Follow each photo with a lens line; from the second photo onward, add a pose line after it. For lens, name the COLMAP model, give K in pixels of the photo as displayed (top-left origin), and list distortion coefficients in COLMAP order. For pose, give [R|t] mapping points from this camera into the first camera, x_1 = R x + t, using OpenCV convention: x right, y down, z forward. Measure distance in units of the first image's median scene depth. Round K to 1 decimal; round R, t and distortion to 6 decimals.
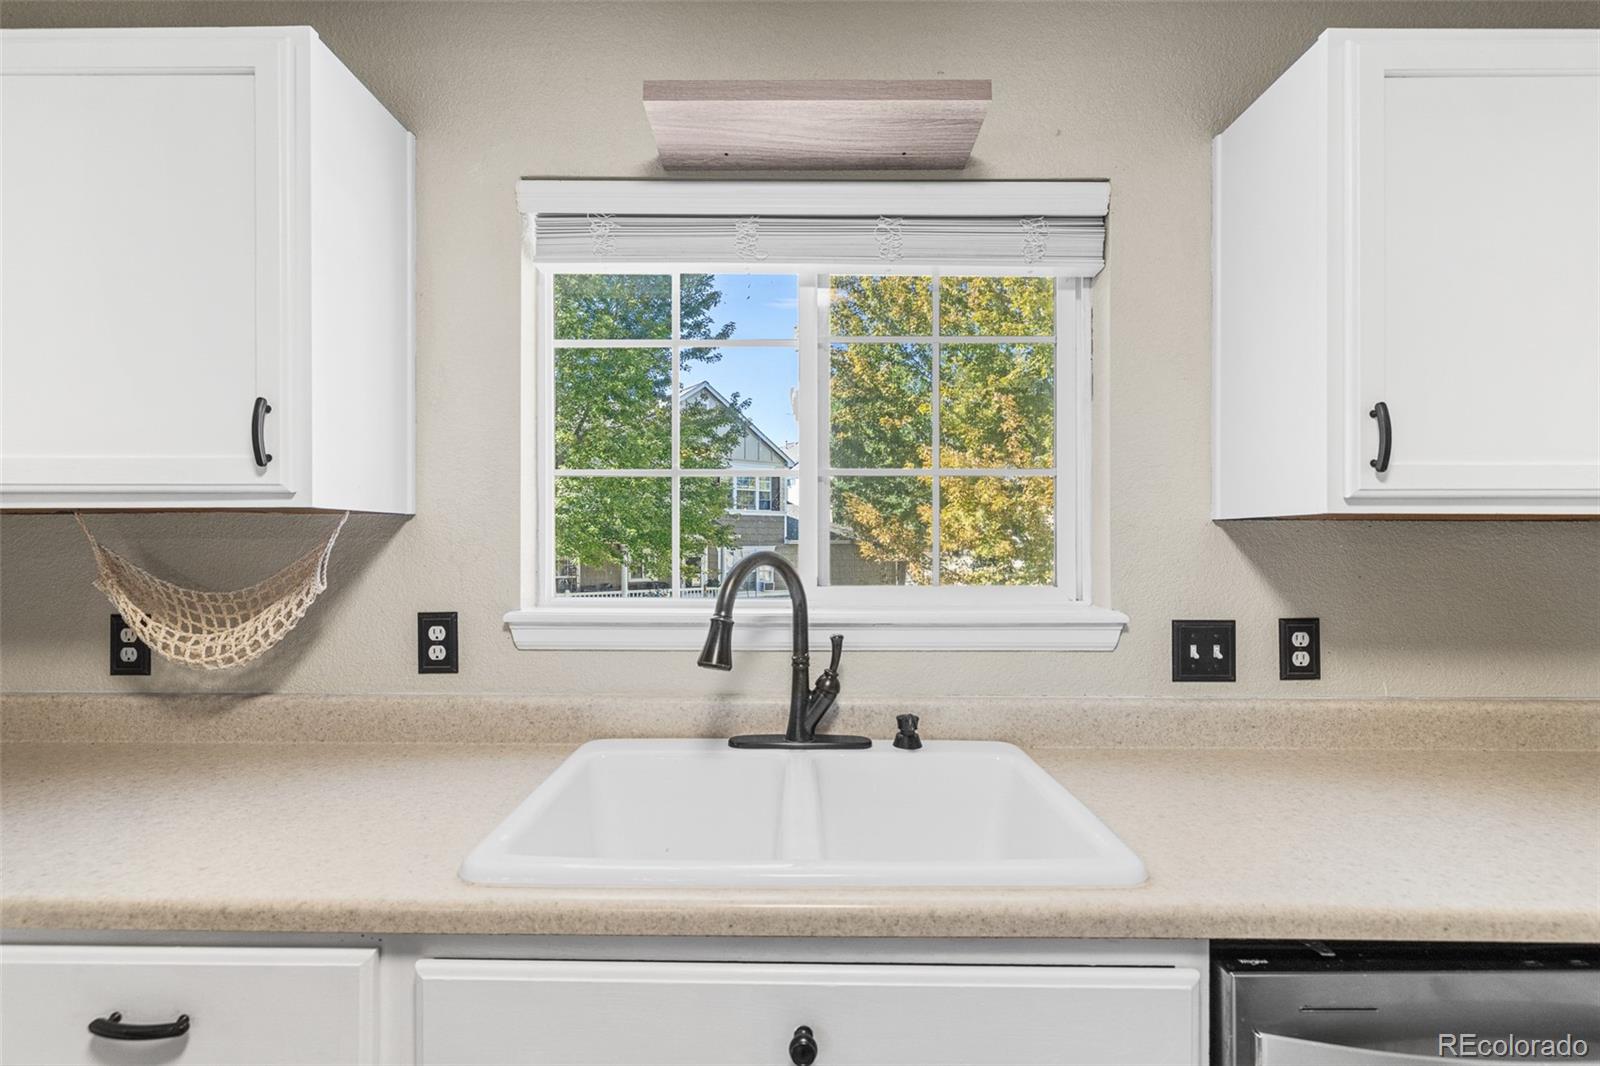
lens RADIAL K [[702.4, 0, 792.6], [0, 702.4, 540.1], [0, 0, 1]] dist [0.001198, -0.000212]
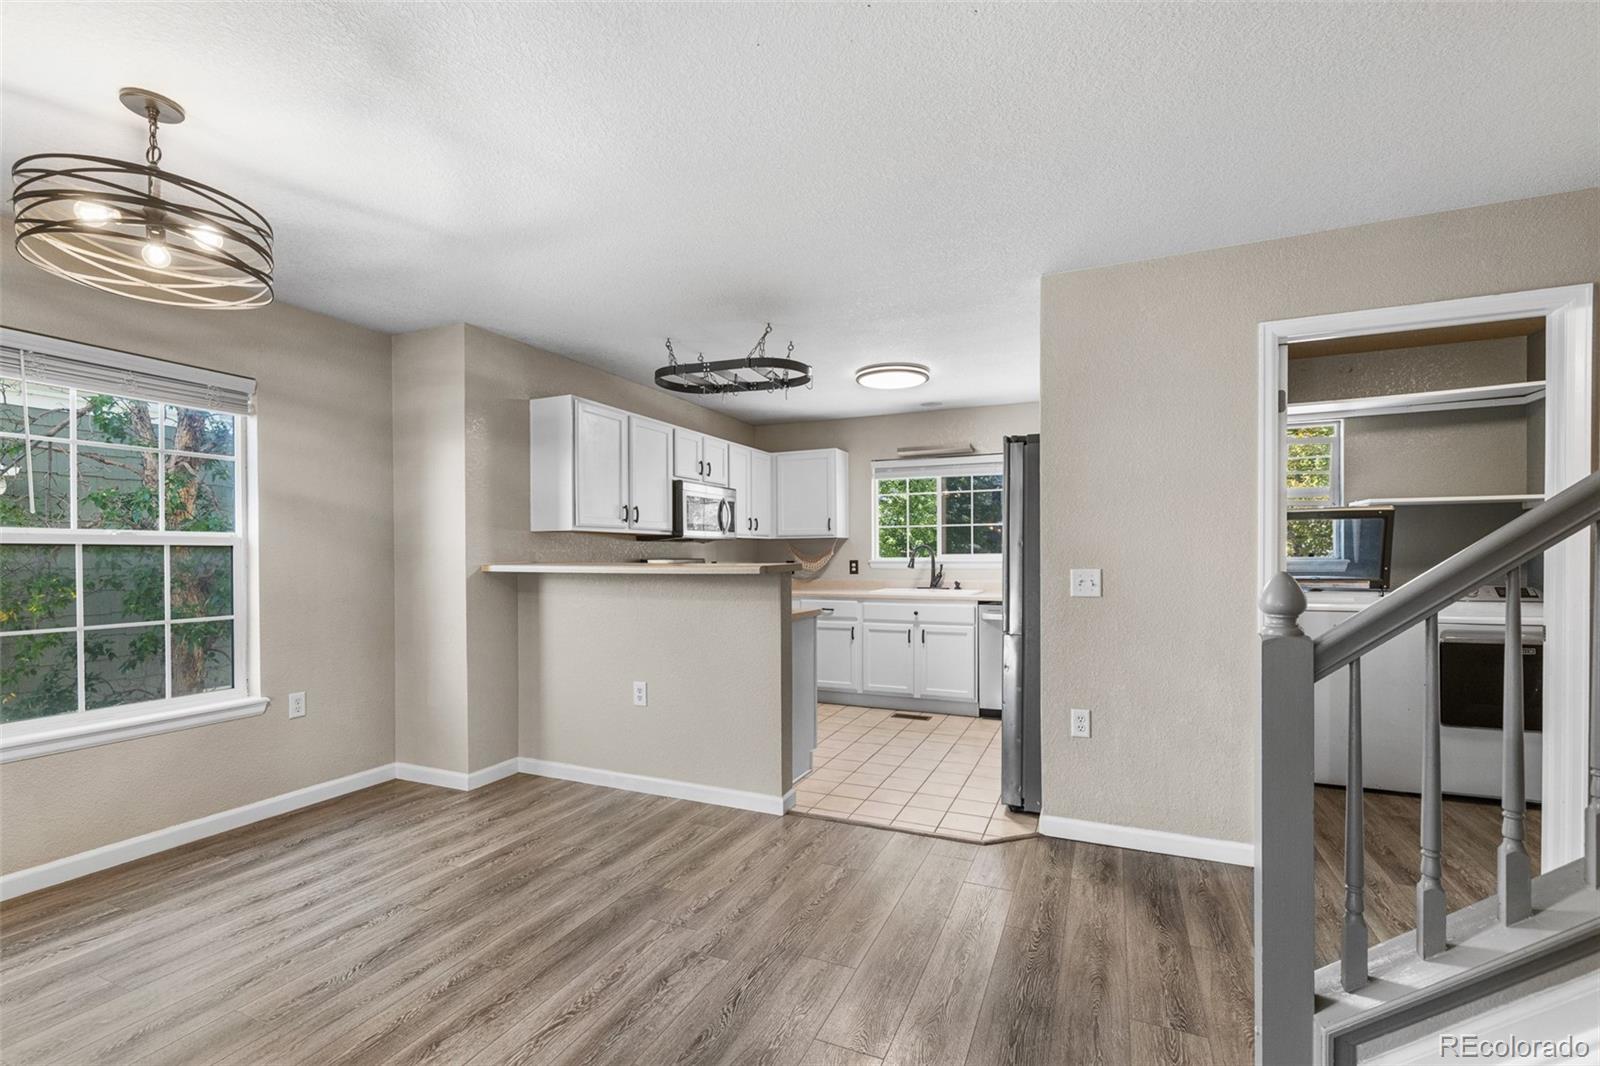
lens RADIAL K [[702.4, 0, 807.7], [0, 702.4, 565.2], [0, 0, 1]] dist [0.001198, -0.000212]
pose [[0.920119, -0.001548, -0.391635, 0.990944], [0.010213, 0.999747, 0.020043, 0.045562], [0.391505, -0.022442, 0.919902, -3.292565]]
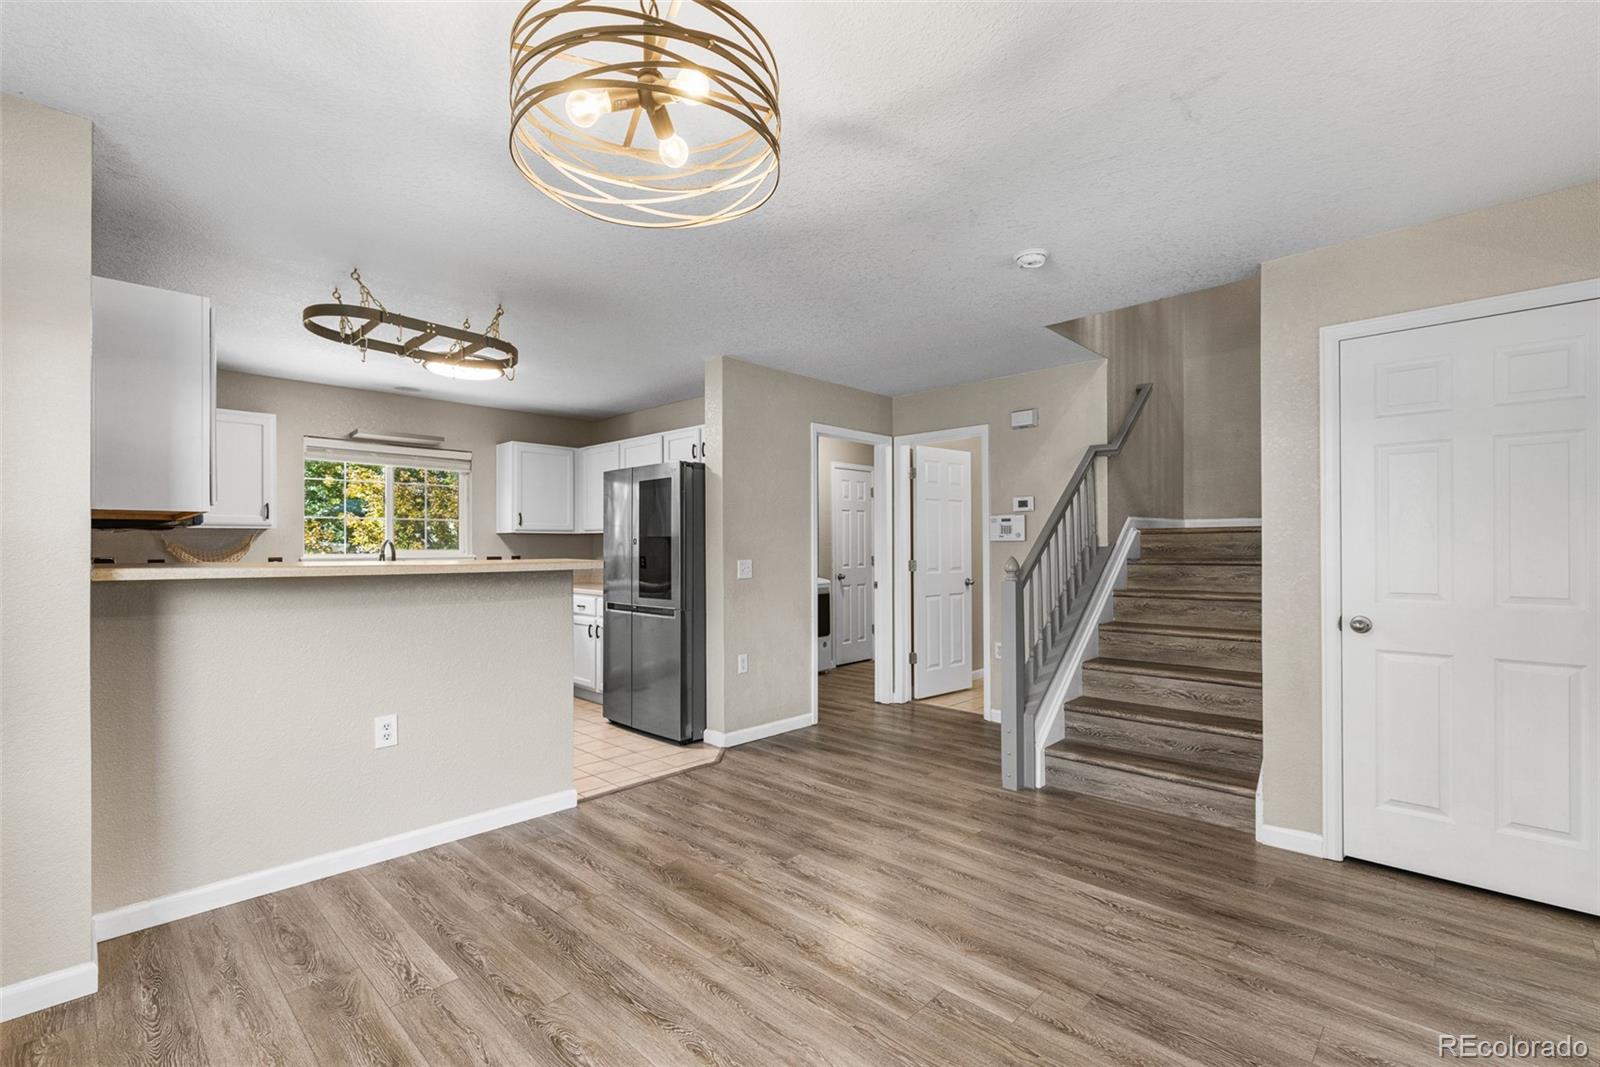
lens RADIAL K [[702.4, 0, 786.9], [0, 702.4, 543.3], [0, 0, 1]] dist [0.001198, -0.000212]
pose [[0.694772, -0.001201, 0.719229, -1.296849], [0.001231, 0.999999, 0.000480, 0.033407], [-0.719229, 0.000552, 0.694773, -3.362763]]
